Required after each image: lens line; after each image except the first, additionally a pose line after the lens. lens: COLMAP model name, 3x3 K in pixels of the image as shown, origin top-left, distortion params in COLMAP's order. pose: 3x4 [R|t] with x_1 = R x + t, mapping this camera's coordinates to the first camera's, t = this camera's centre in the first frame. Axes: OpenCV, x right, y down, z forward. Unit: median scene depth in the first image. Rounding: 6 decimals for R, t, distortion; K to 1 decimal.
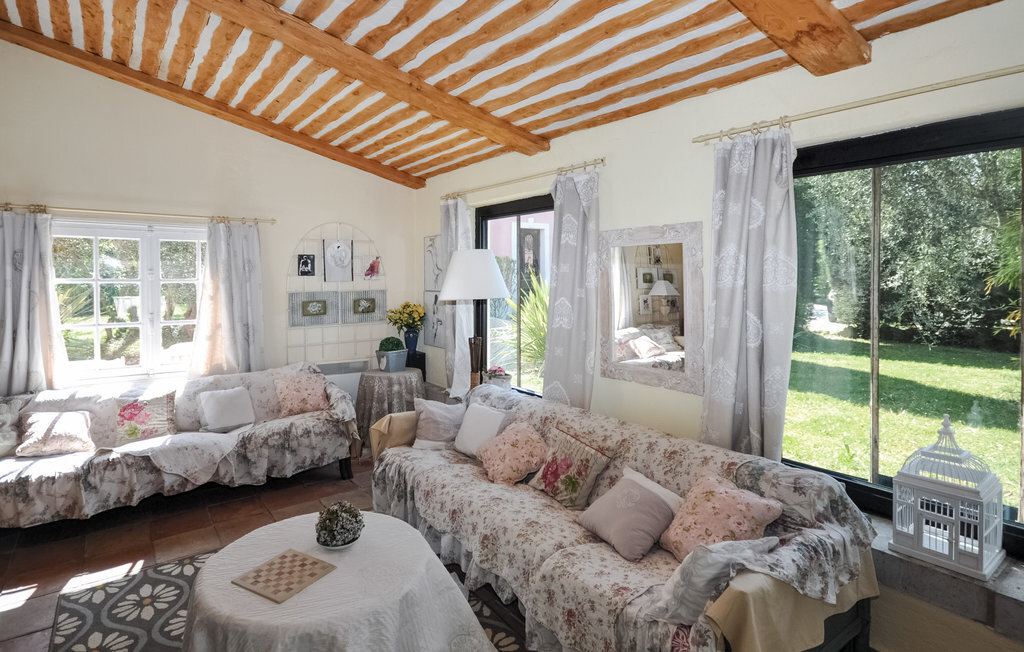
lens RADIAL K [[557.3, 0, 512.8], [0, 557.3, 314.4], [0, 0, 1]] dist [-0.000609, -0.000443]
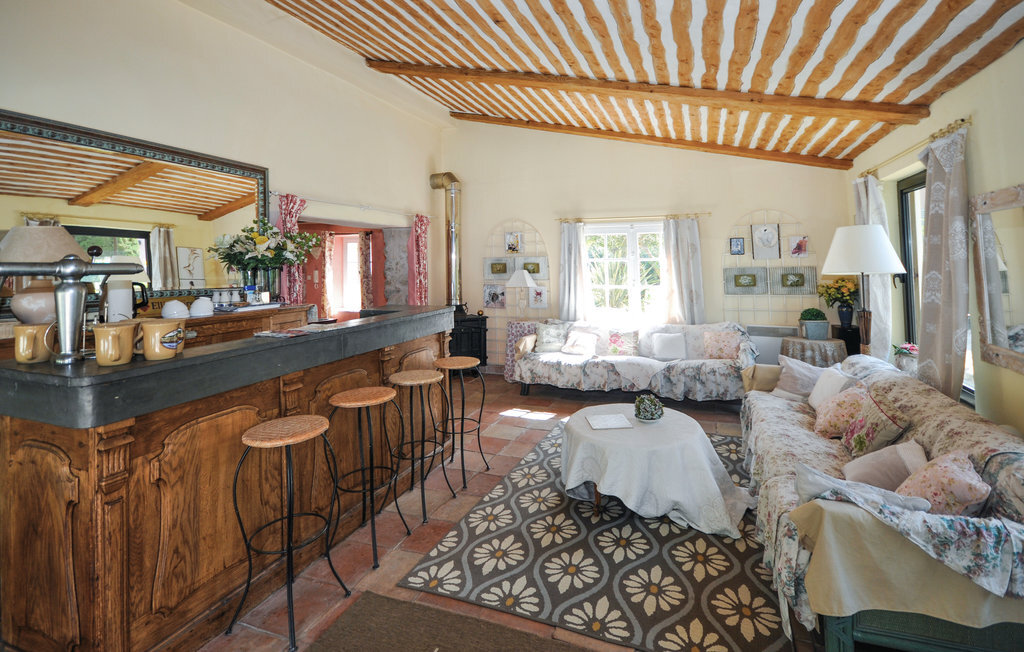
lens RADIAL K [[500.1, 0, 512.0], [0, 500.1, 326.0], [0, 0, 1]] dist [-0.002498, 0.000028]
pose [[0.533341, 0.098611, -0.840133, 0.375683], [-0.044632, 0.995079, 0.088465, 0.017269], [0.844722, -0.009685, 0.535117, -0.056837]]
